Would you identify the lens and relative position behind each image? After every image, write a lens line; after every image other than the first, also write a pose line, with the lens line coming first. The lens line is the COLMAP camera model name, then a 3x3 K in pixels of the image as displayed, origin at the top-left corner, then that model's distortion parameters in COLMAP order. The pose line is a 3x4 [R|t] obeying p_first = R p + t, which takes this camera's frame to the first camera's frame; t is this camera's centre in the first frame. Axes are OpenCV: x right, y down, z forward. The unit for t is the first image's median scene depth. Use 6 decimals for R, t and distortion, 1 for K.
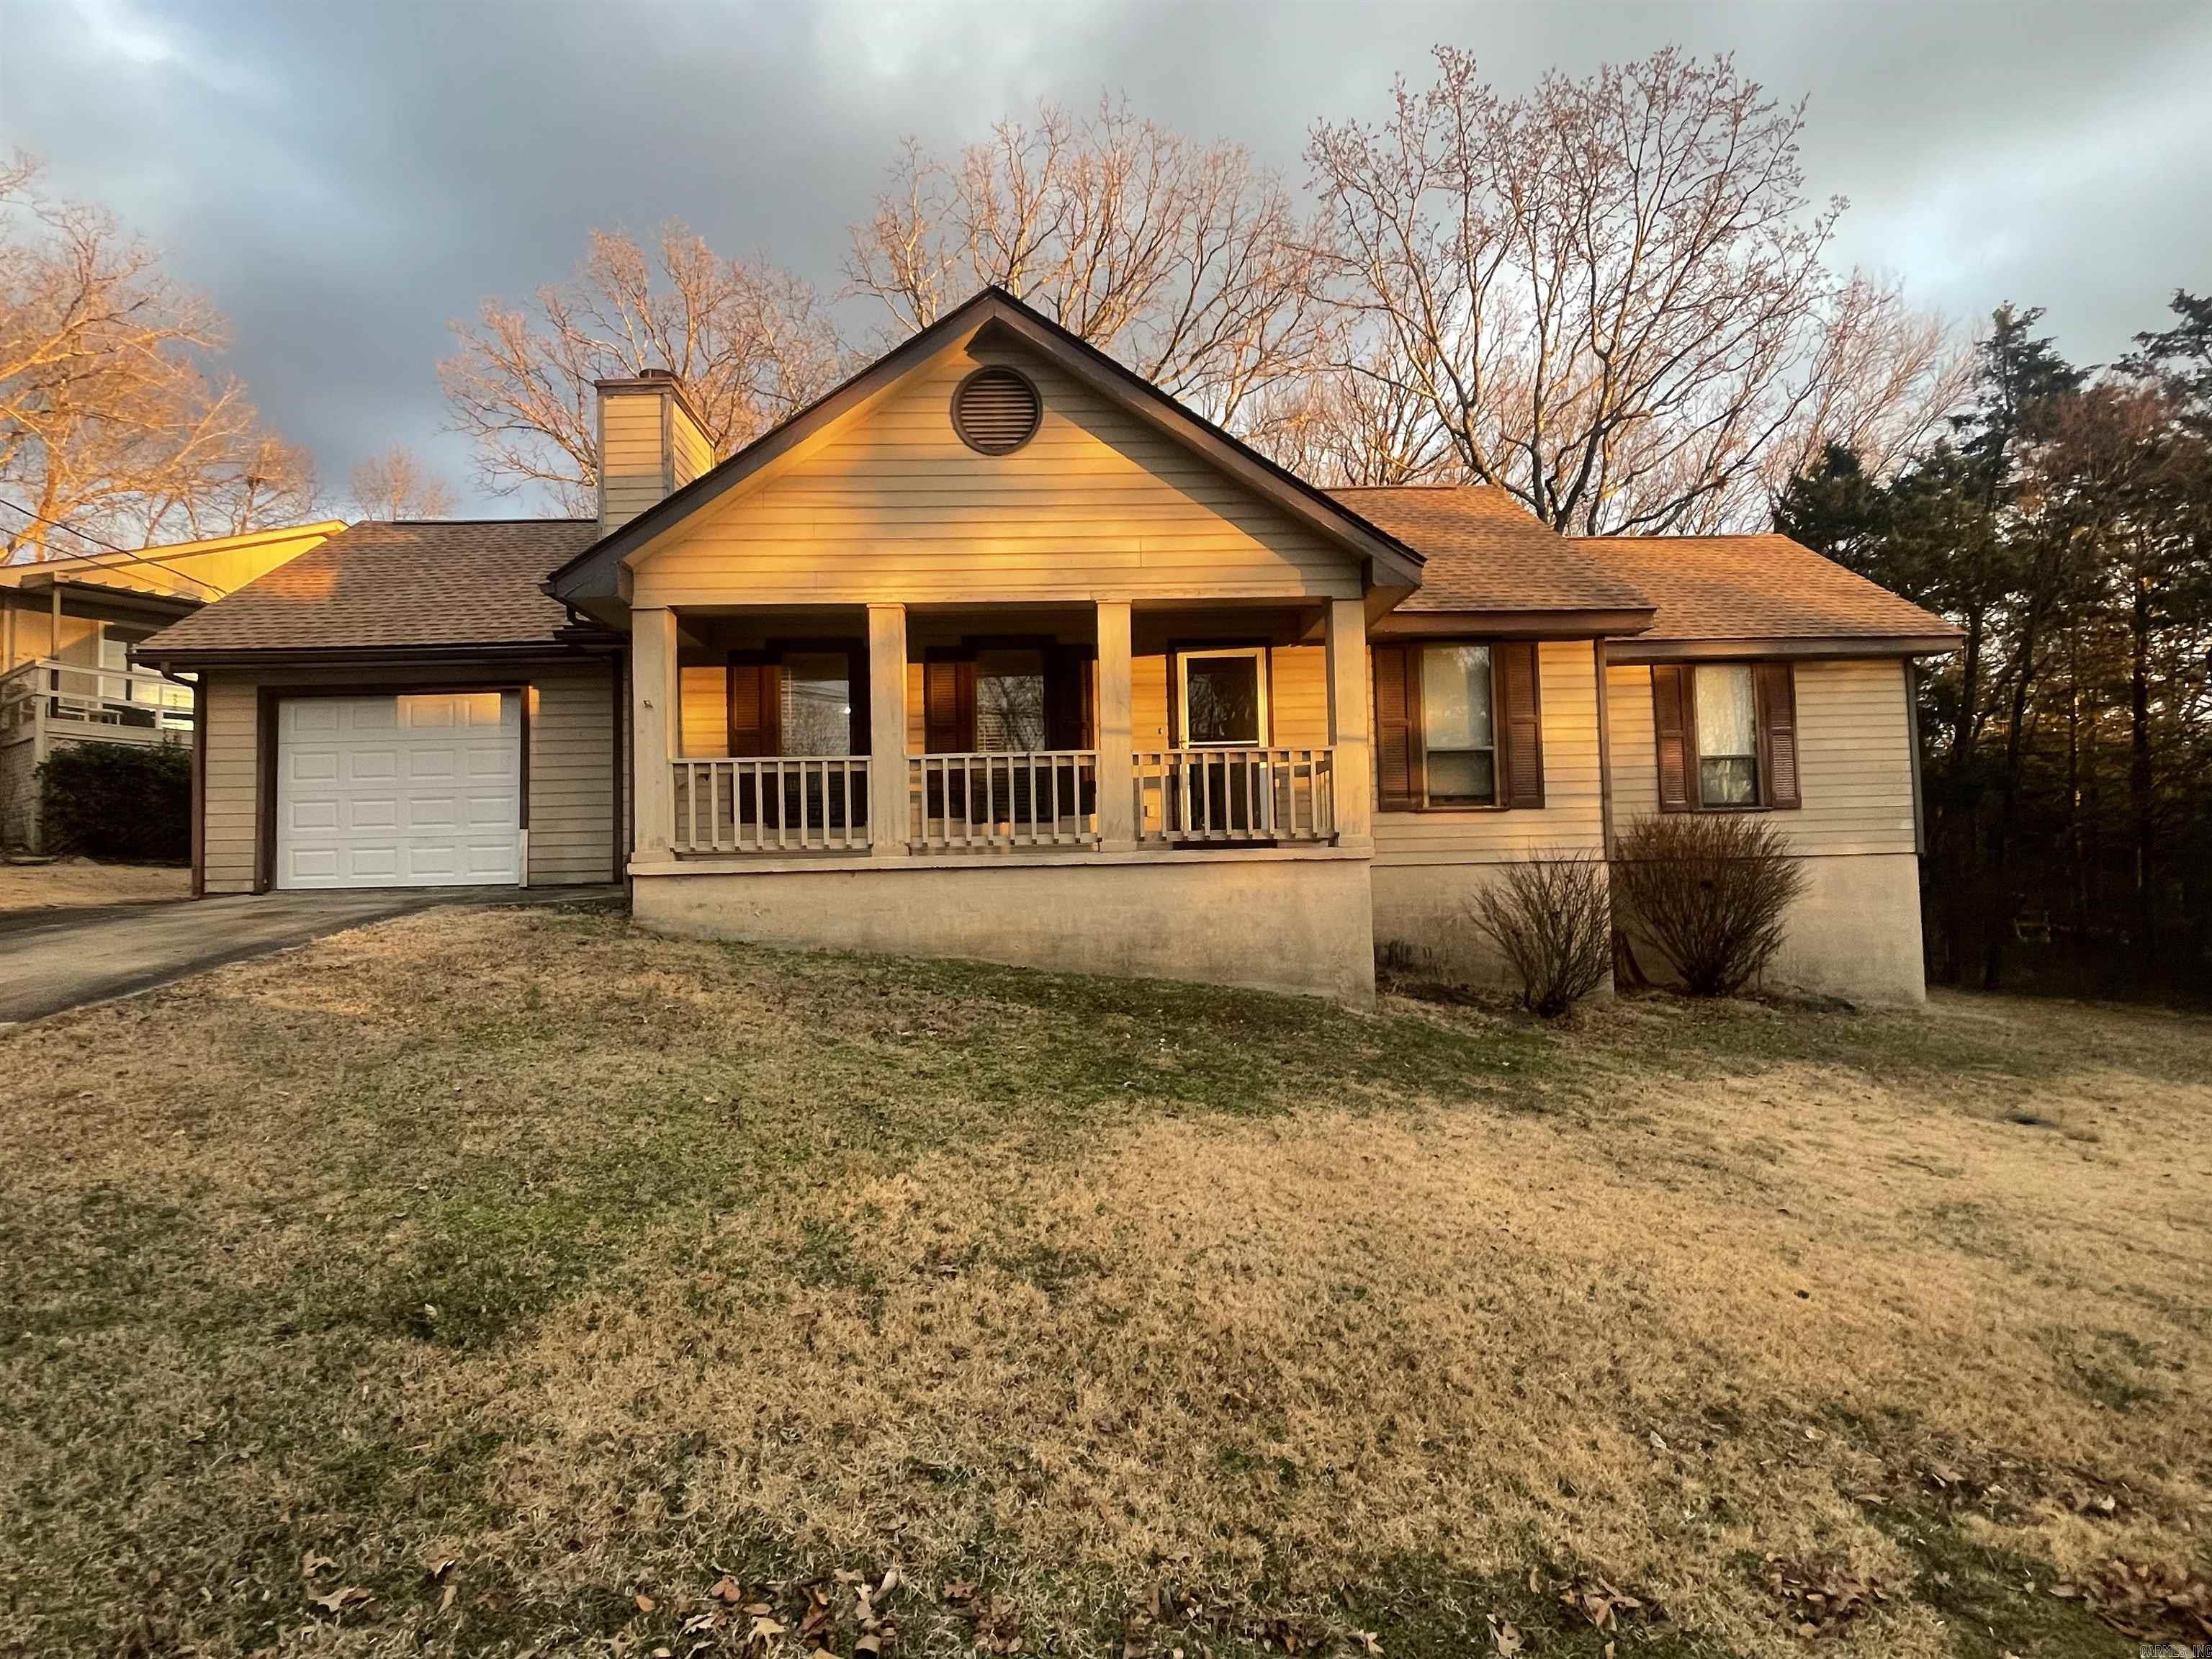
lens RADIAL K [[1108.4, 0, 1100.0], [0, 1108.4, 831.8], [0, 0, 1]] dist [-0.011226, 0.005543]
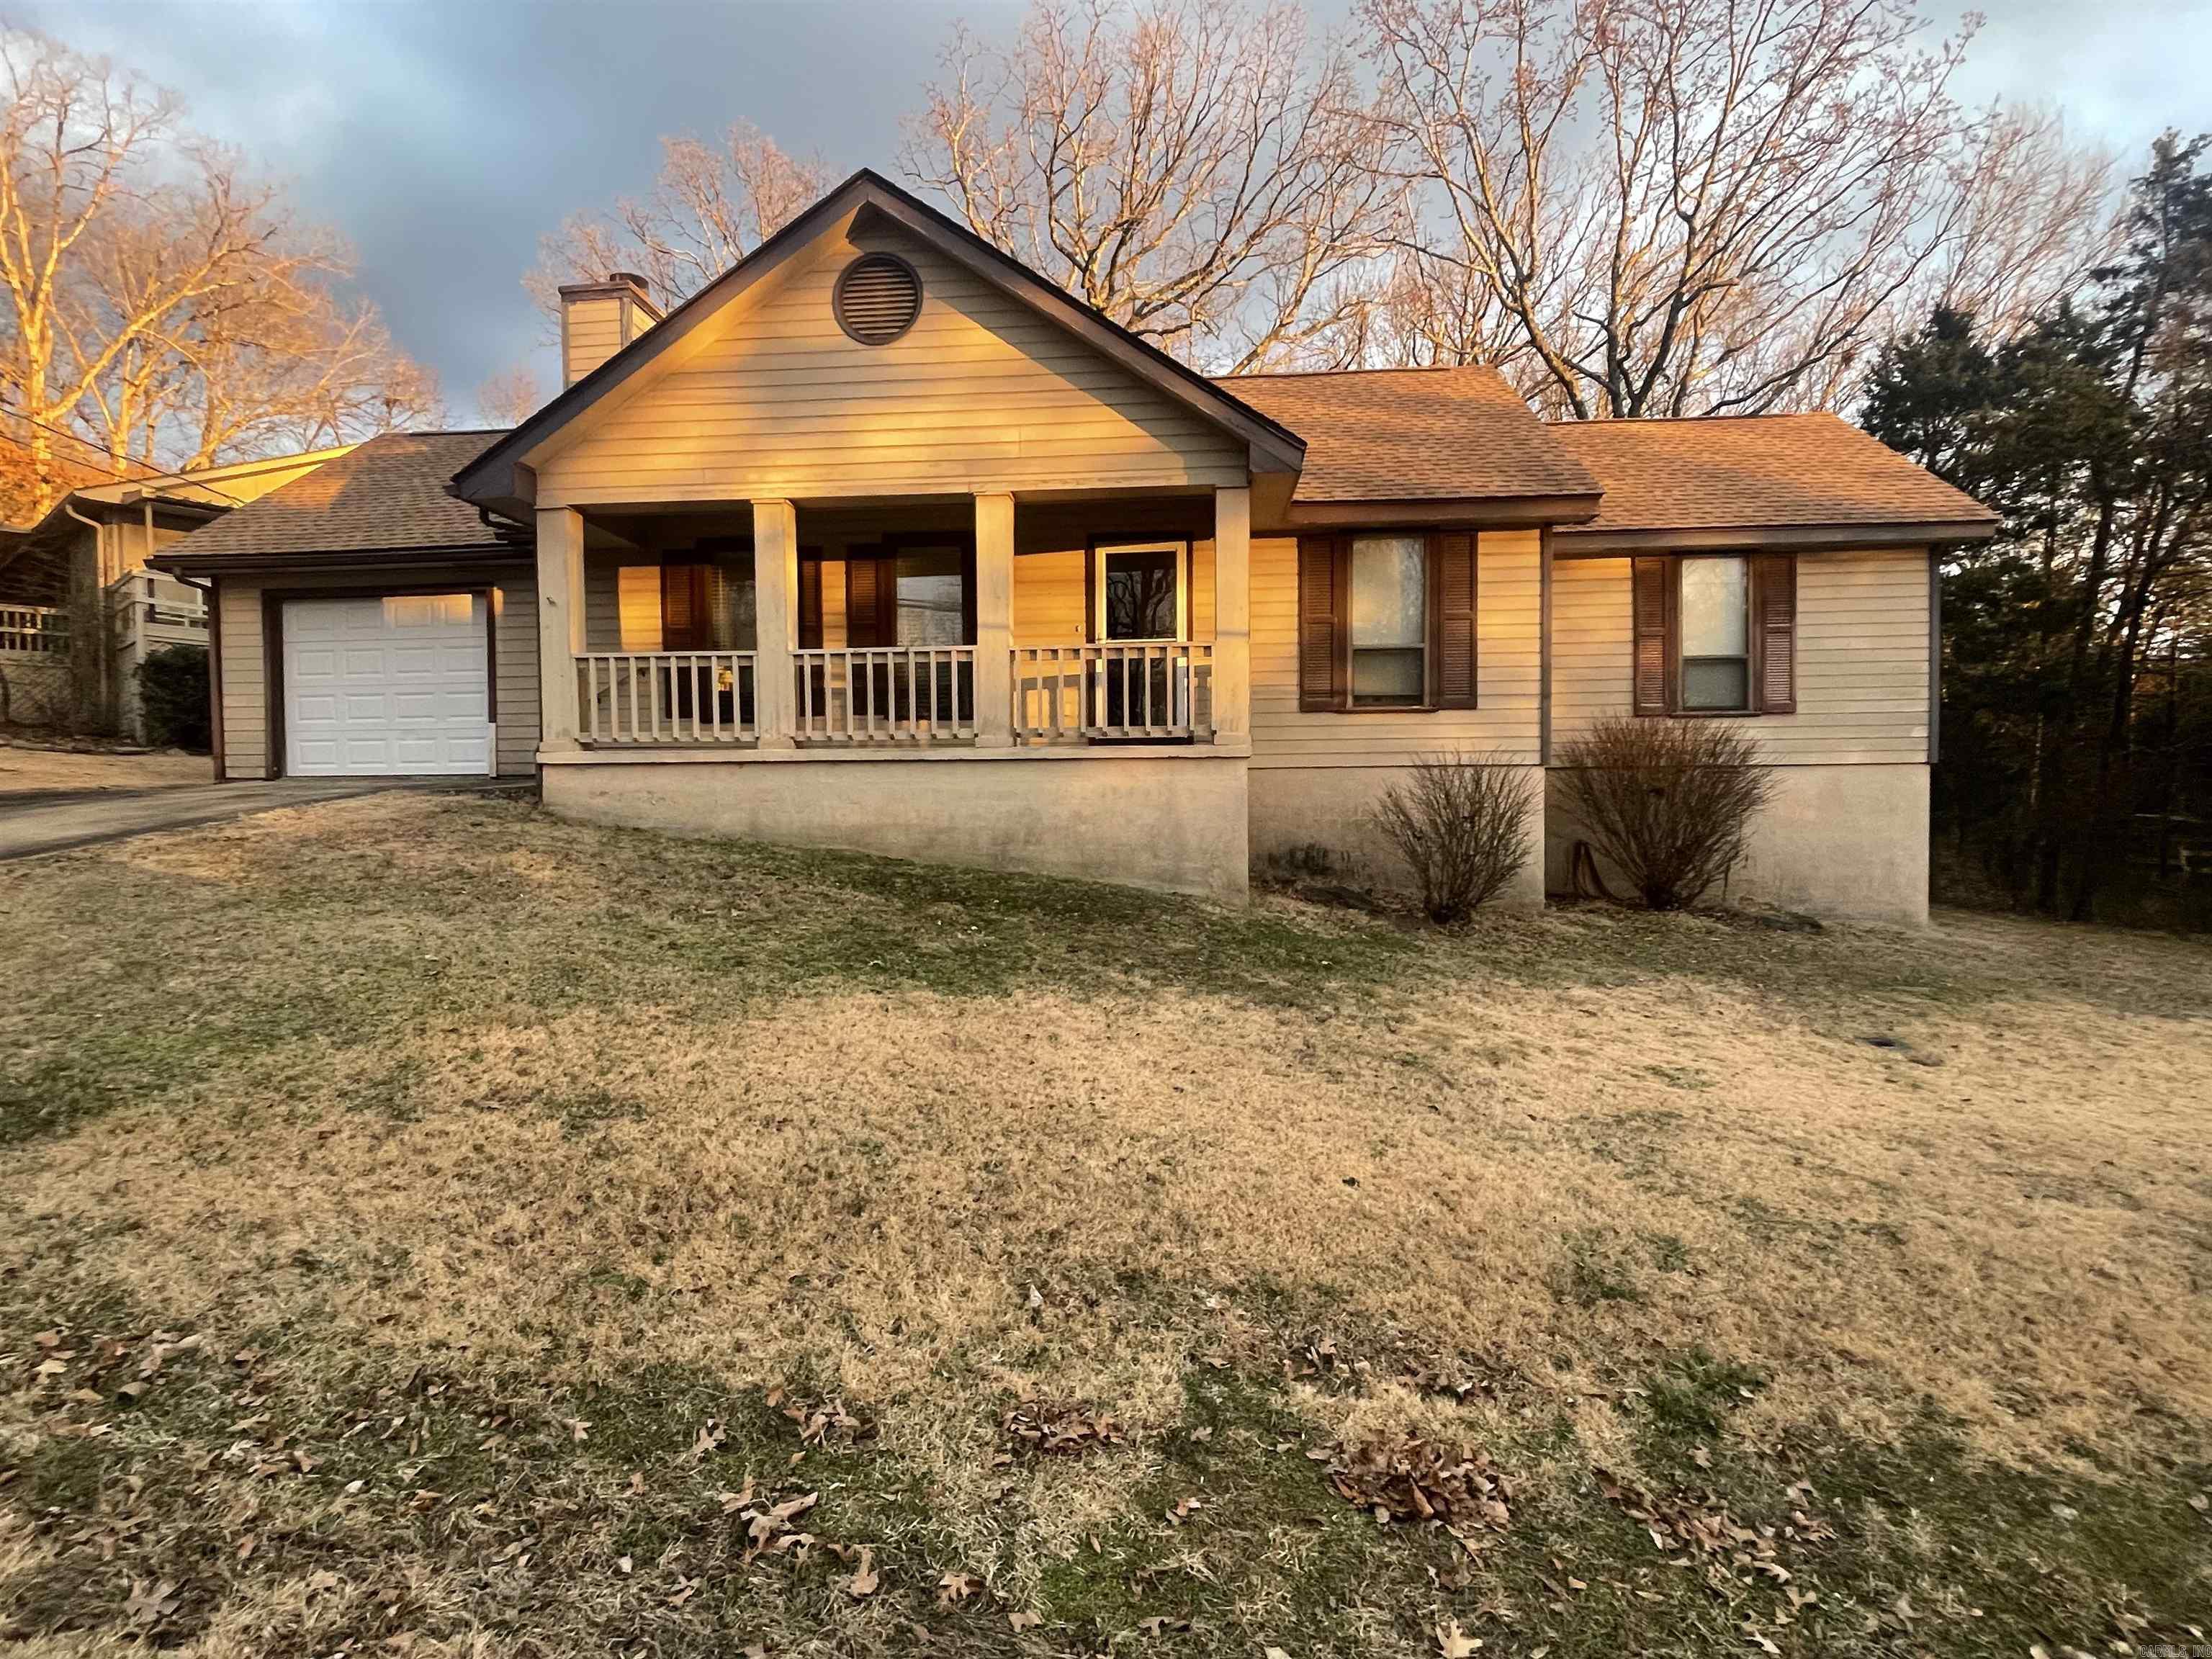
lens RADIAL K [[1108.4, 0, 1100.3], [0, 1108.4, 831.9], [0, 0, 1]] dist [-0.011226, 0.005543]
pose [[0.992304, 0.020255, -0.122159, 0.208704], [-0.010604, 0.996807, 0.079142, 0.012868], [0.123372, -0.077238, 0.989350, 0.007414]]
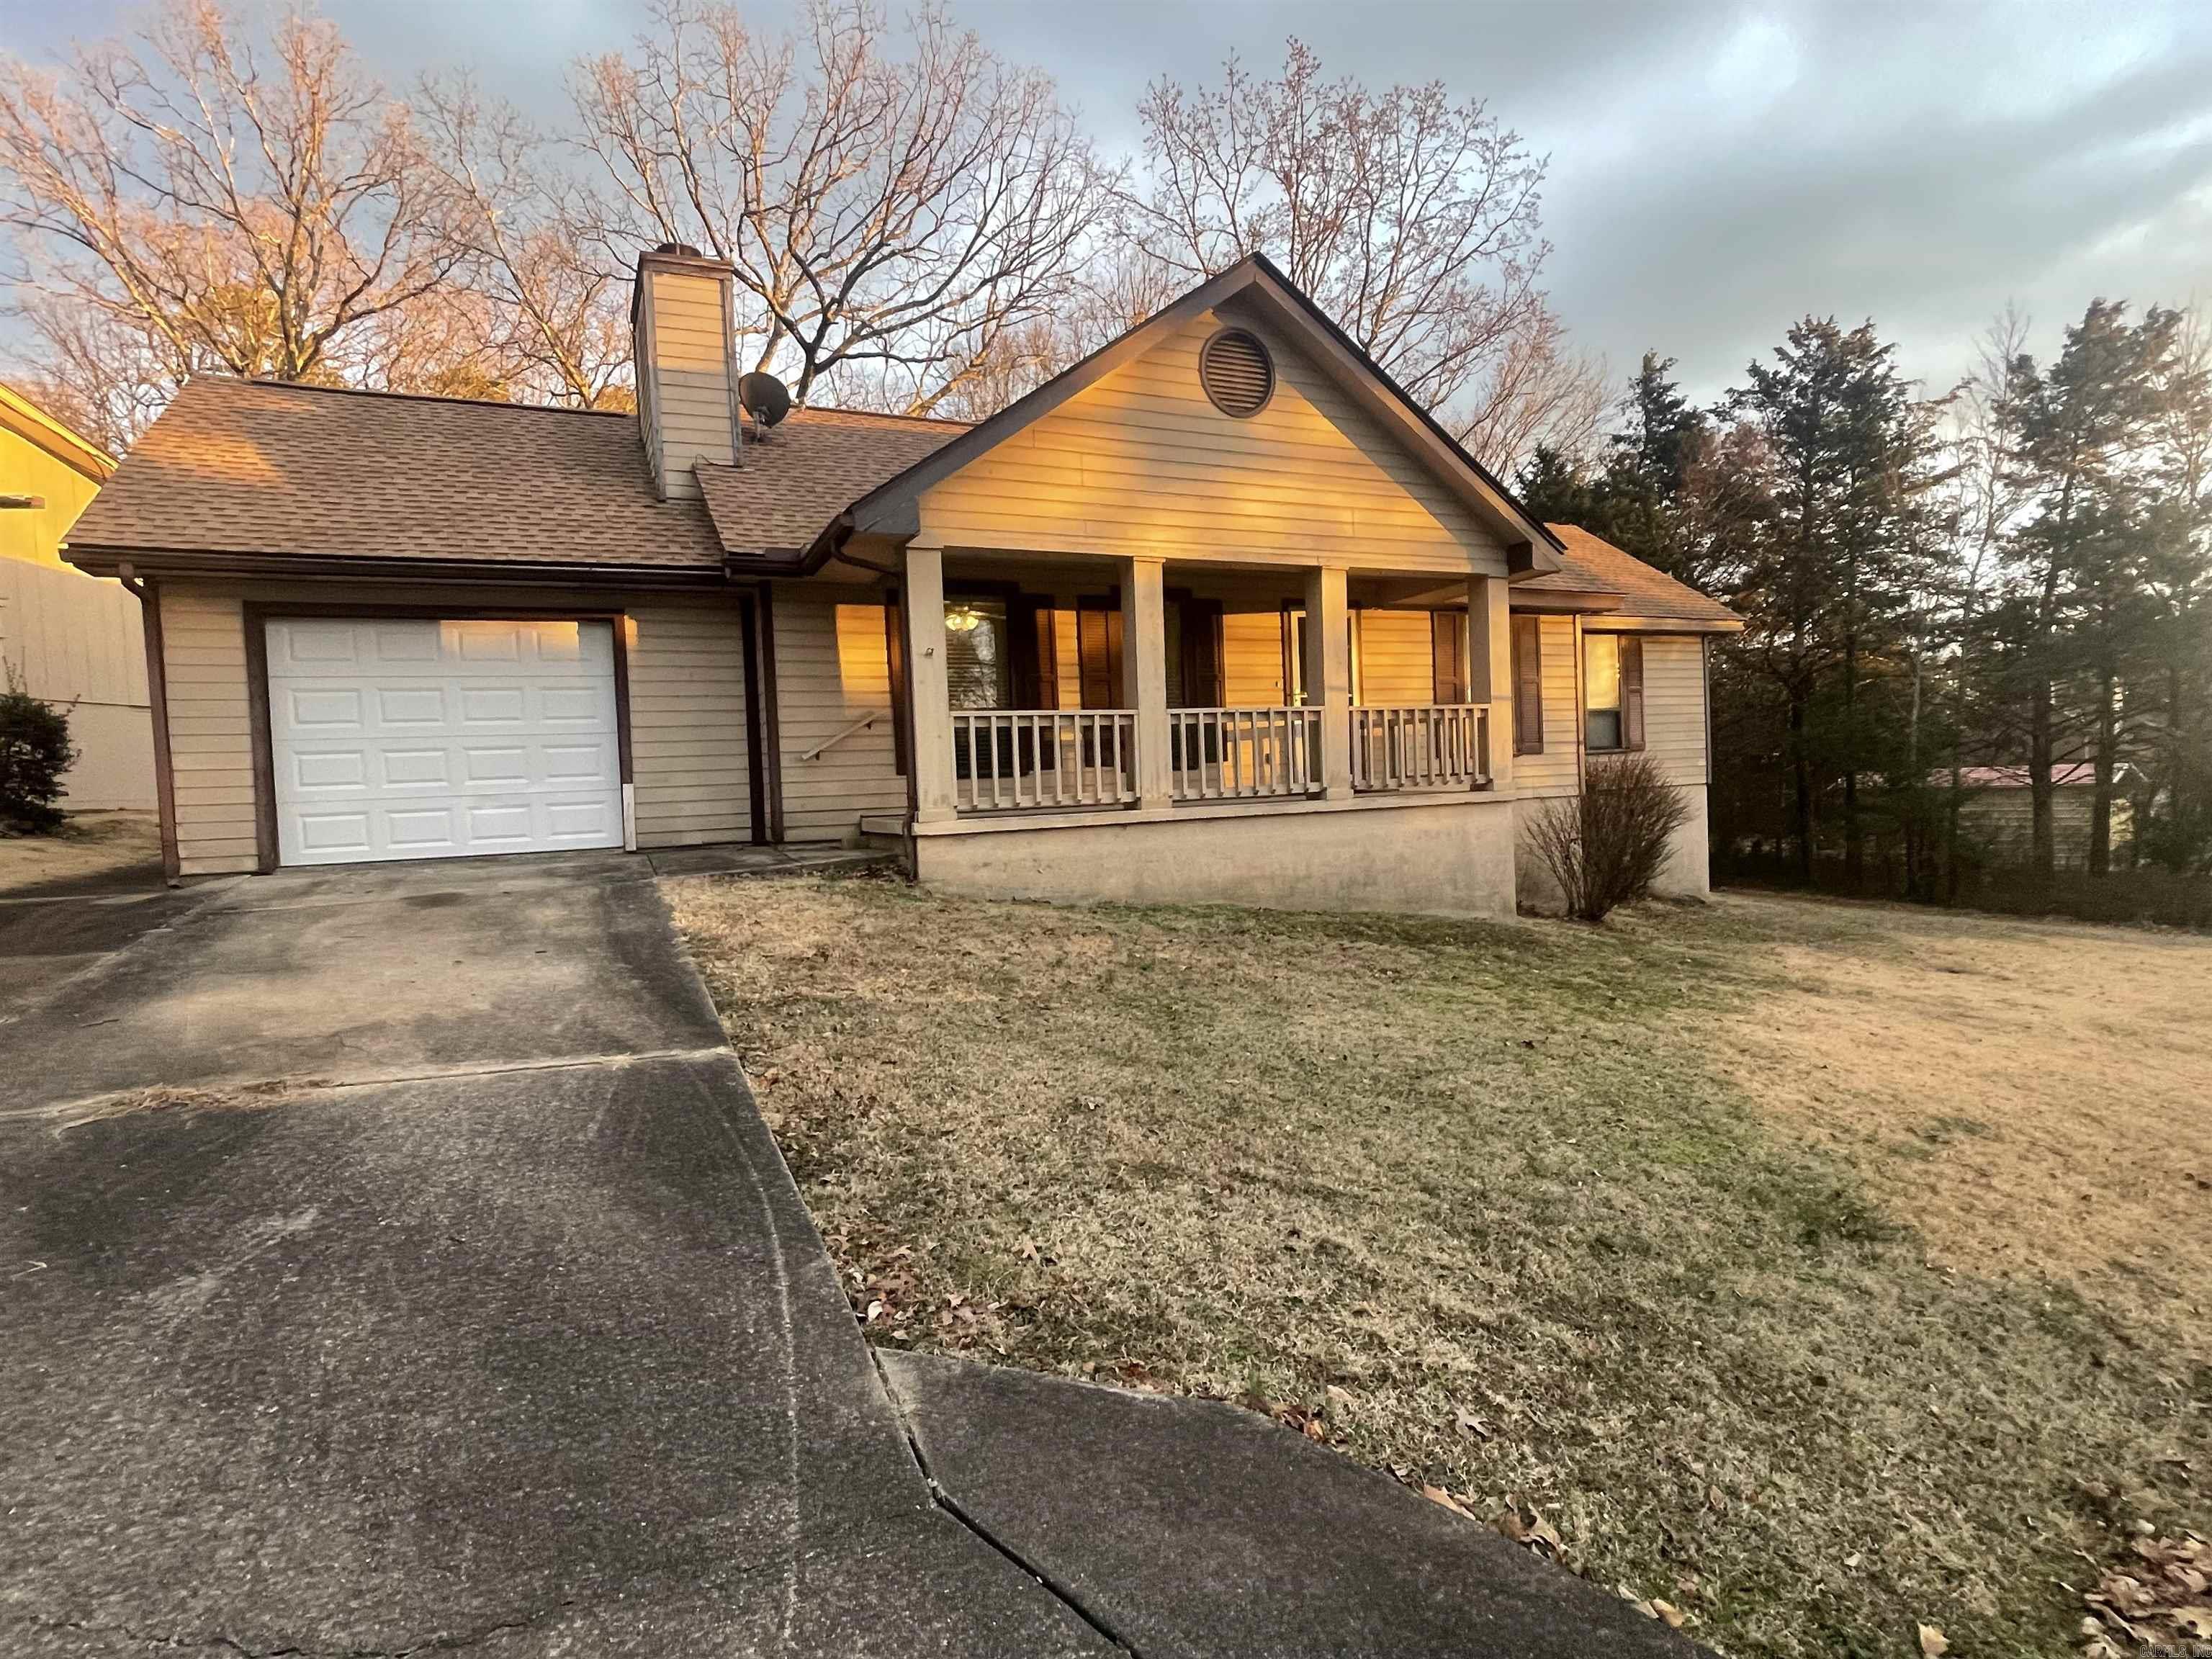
lens RADIAL K [[1108.4, 0, 1087.6], [0, 1108.4, 826.4], [0, 0, 1]] dist [-0.011226, 0.005543]
pose [[0.922241, -0.030556, 0.385407, -0.560443], [0.006611, 0.997973, 0.063302, -0.022991], [-0.386560, -0.055832, 0.920573, 0.073953]]
